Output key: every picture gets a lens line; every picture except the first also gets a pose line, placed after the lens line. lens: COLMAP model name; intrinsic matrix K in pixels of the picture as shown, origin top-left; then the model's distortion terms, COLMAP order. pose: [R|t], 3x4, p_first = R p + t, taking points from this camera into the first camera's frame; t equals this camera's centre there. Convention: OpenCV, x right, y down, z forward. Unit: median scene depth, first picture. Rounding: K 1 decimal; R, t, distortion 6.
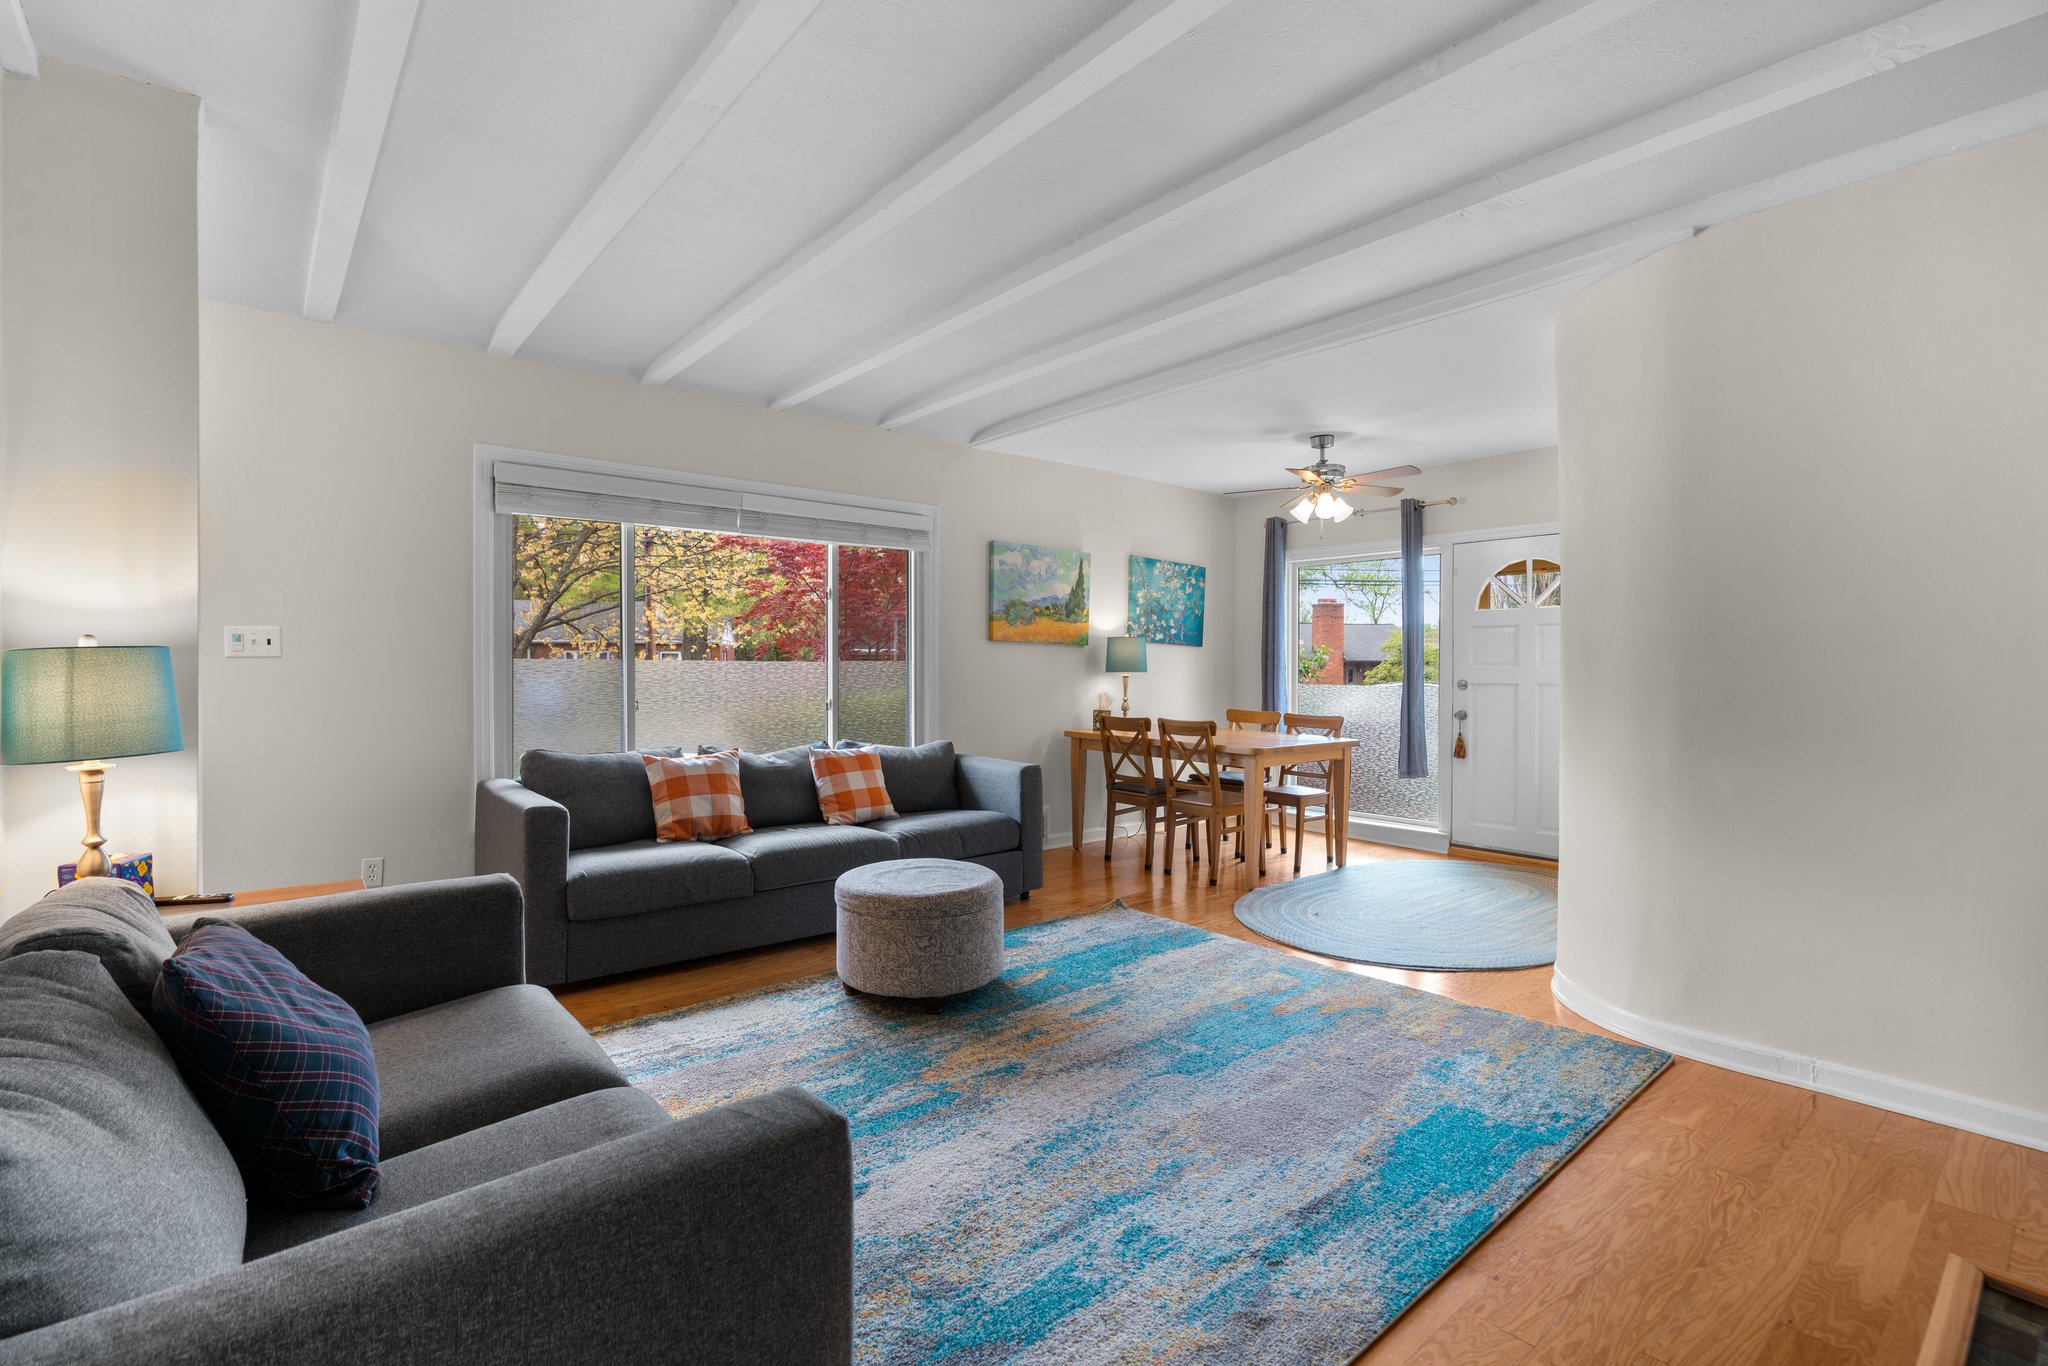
lens RADIAL K [[930.2, 0, 1026.4], [0, 930.2, 669.7], [0, 0, 1]] dist [-0.010129, 0.004803]
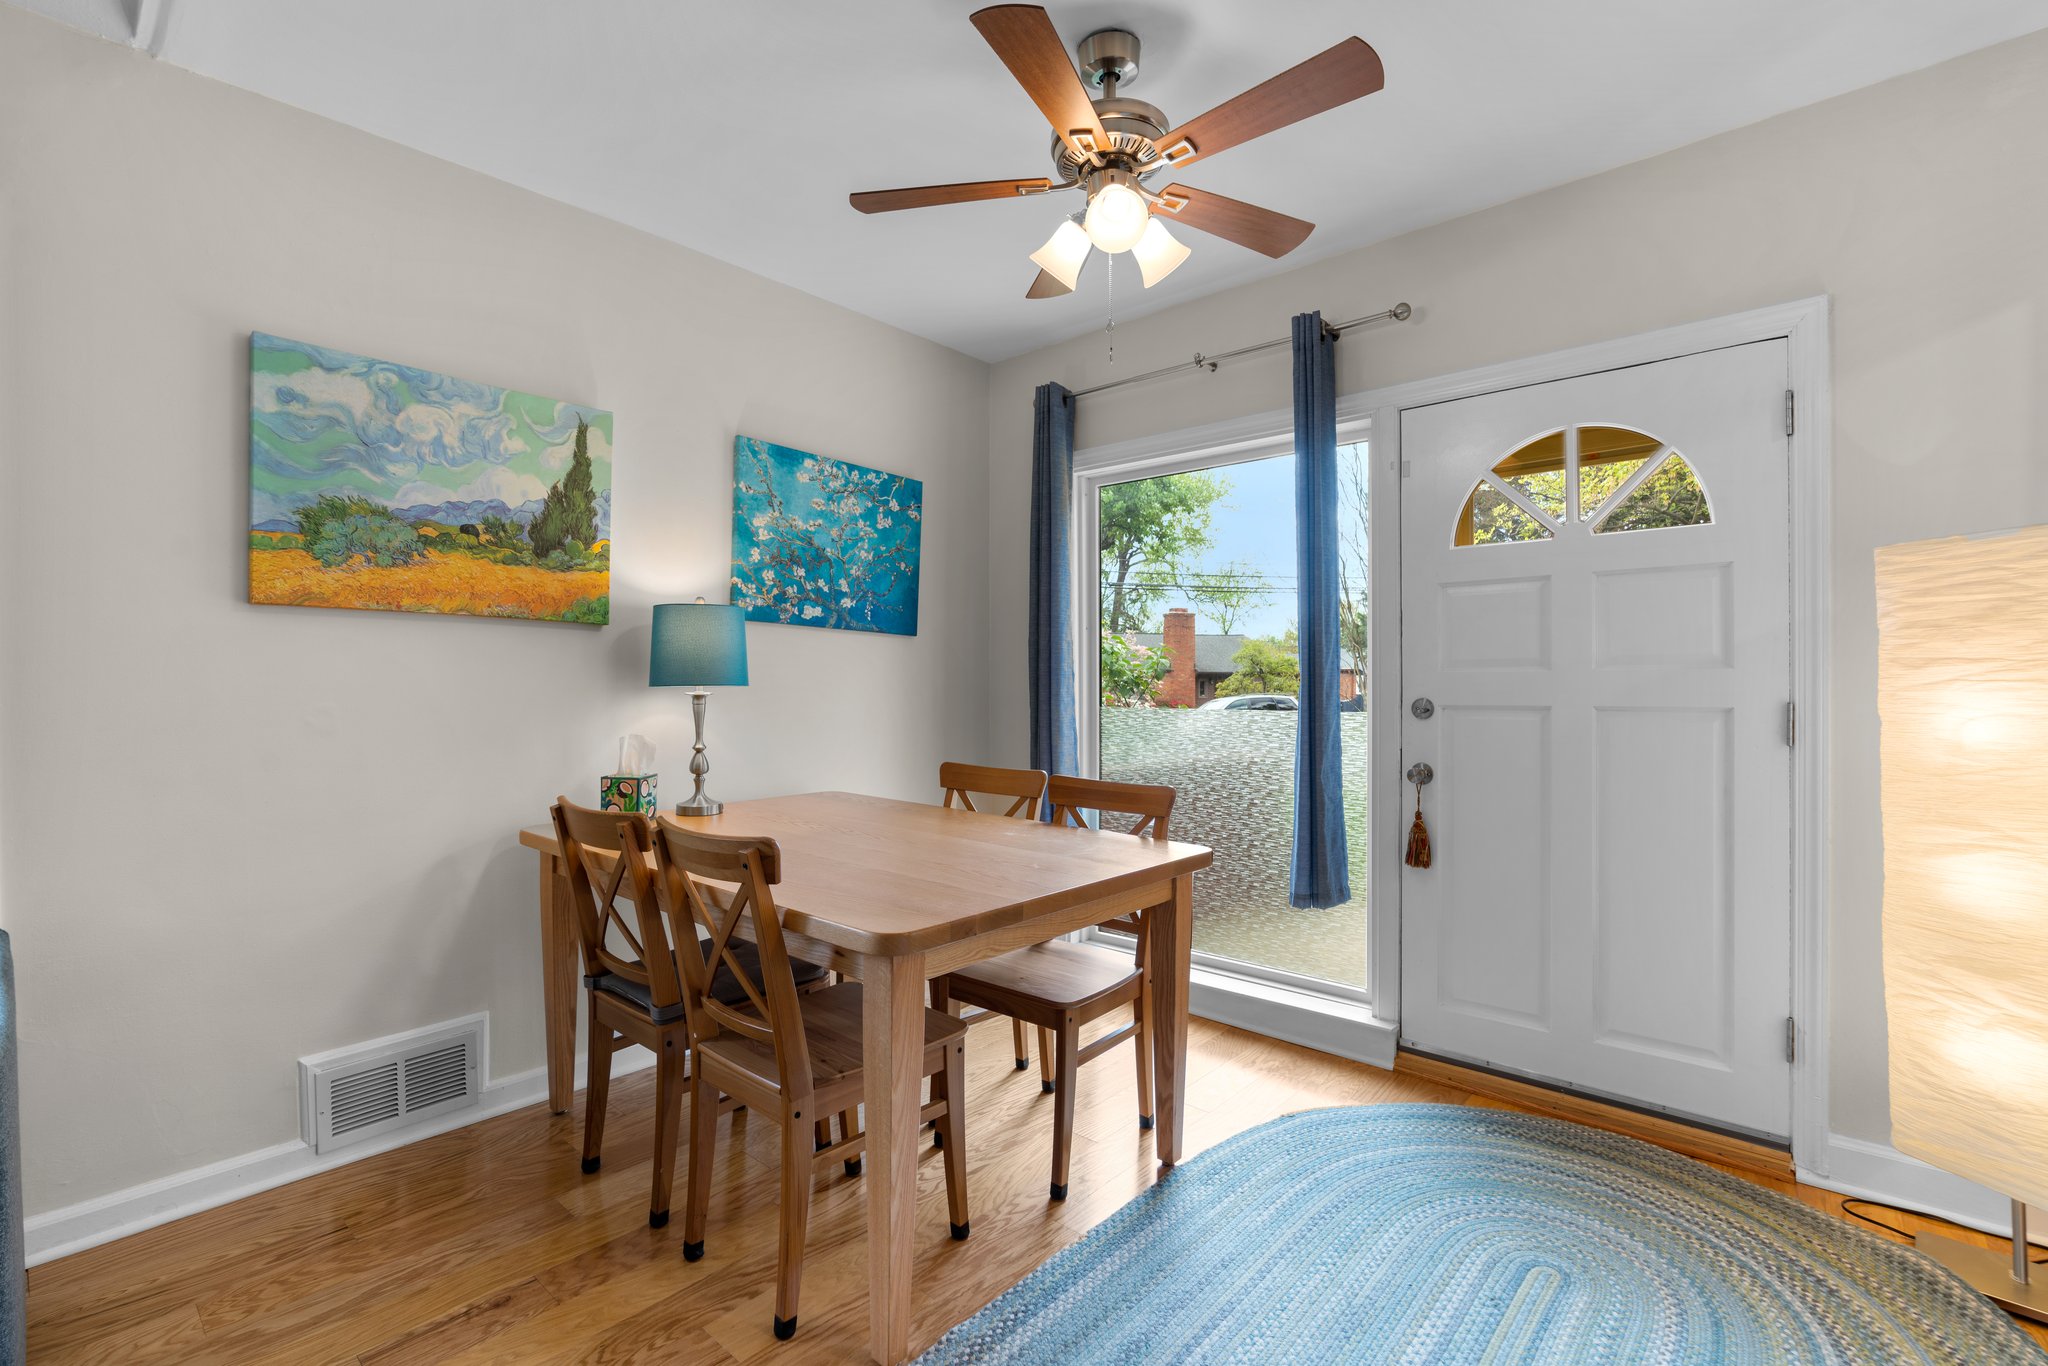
lens RADIAL K [[930.2, 0, 1019.7], [0, 930.2, 680.5], [0, 0, 1]] dist [-0.010129, 0.004803]
pose [[0.990009, -0.005119, 0.140911, 0.195502], [0.005518, 0.999982, -0.002440, 0.001812], [-0.140896, 0.003193, 0.990019, 0.545119]]
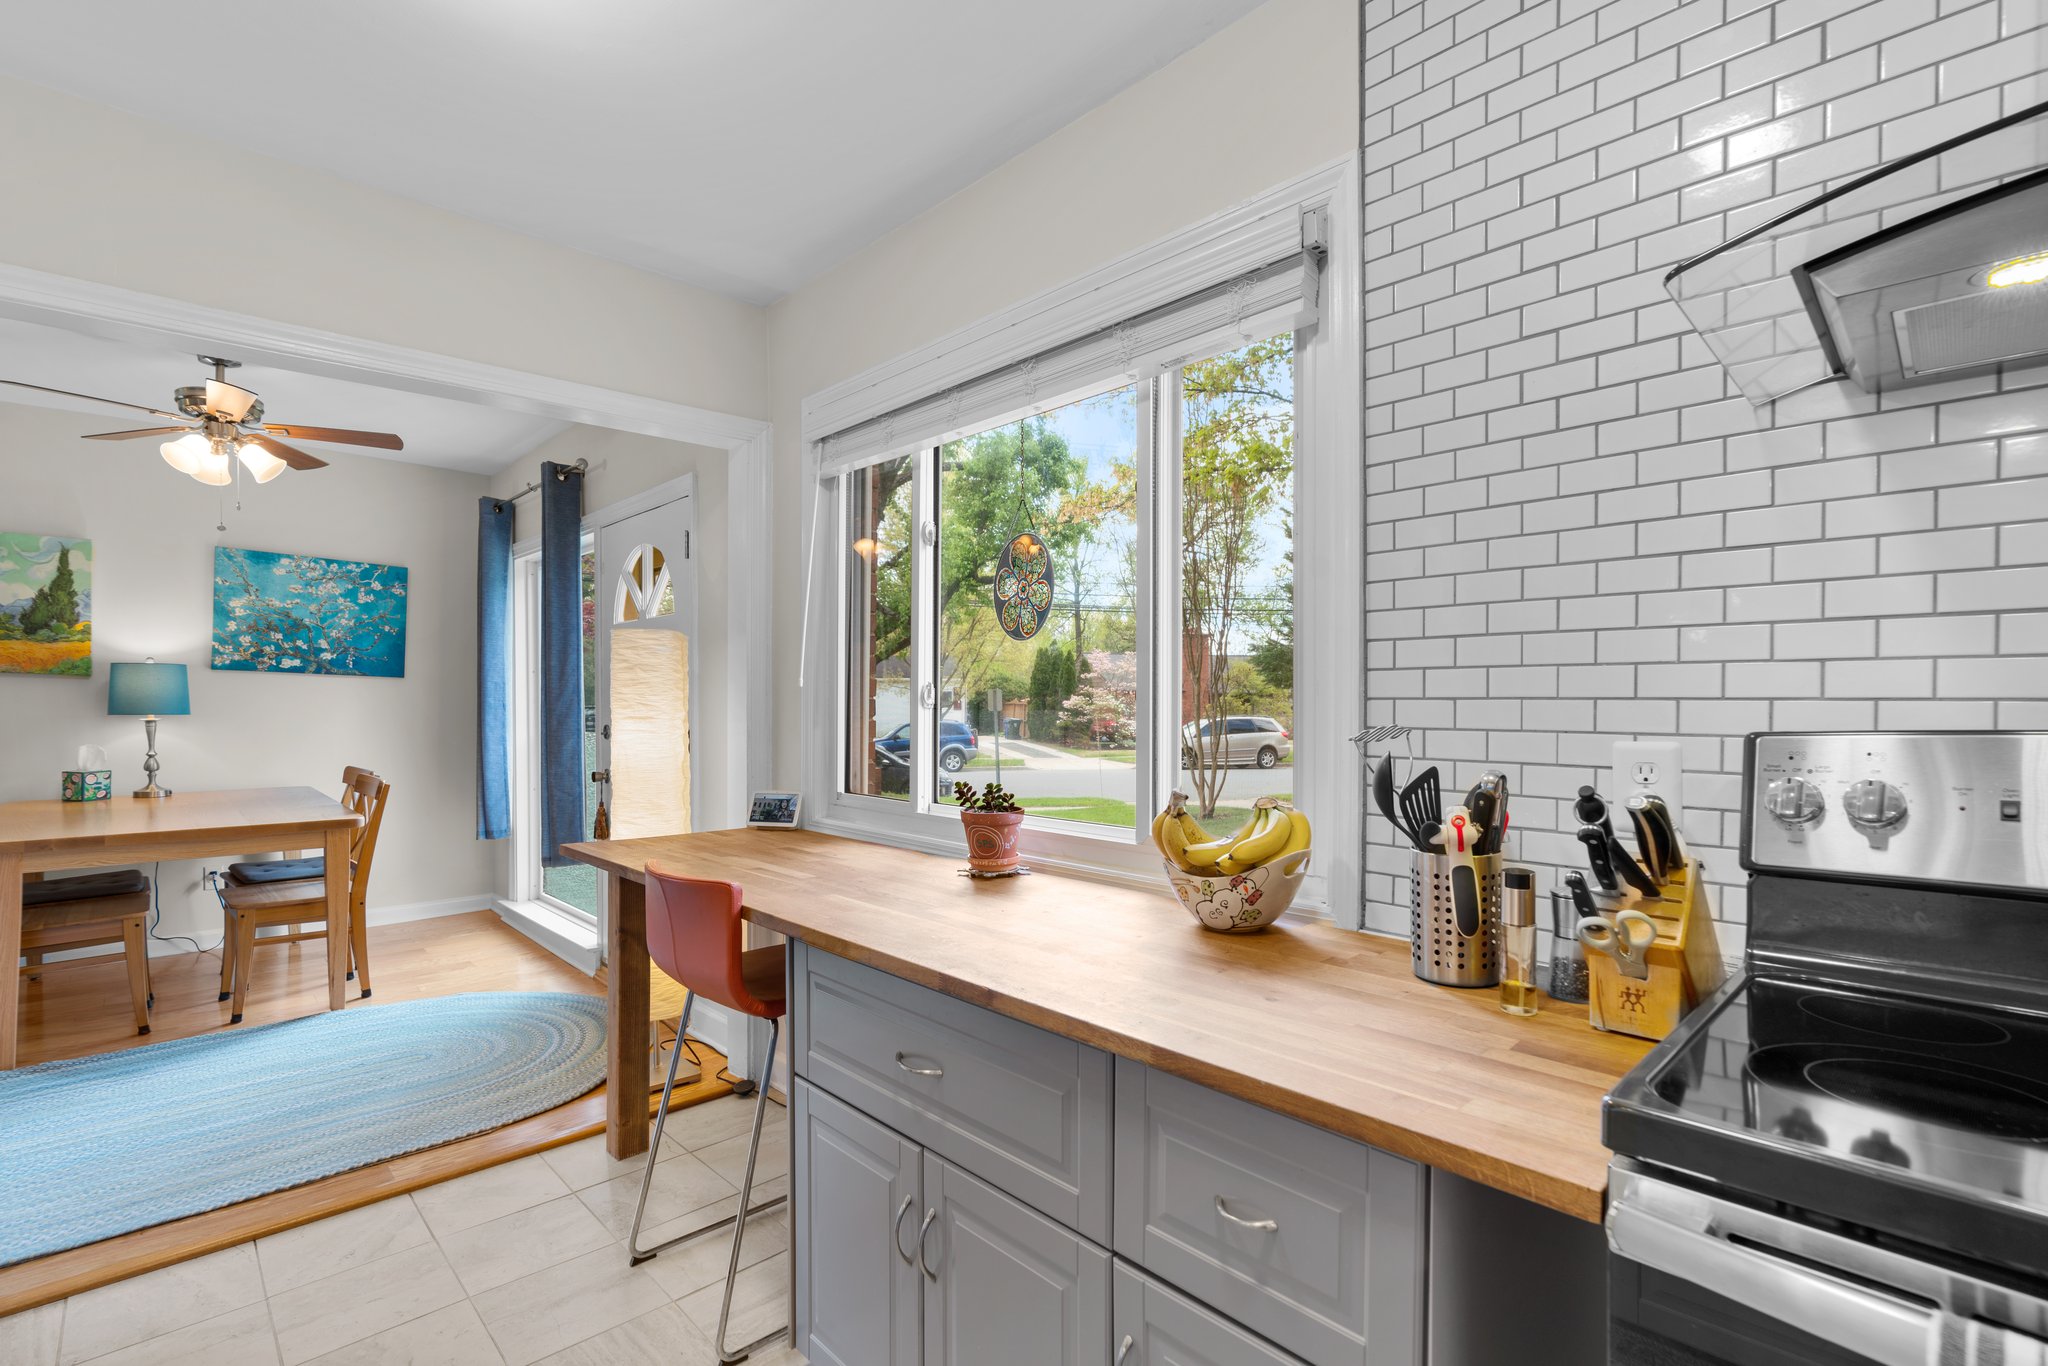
lens RADIAL K [[930.2, 0, 1011.1], [0, 930.2, 708.2], [0, 0, 1]] dist [-0.010129, 0.004803]
pose [[0.998322, -0.003474, 0.057800, 0.699501], [0.003125, 0.999976, 0.006122, -0.004304], [-0.057819, -0.005931, 0.998309, 0.286181]]
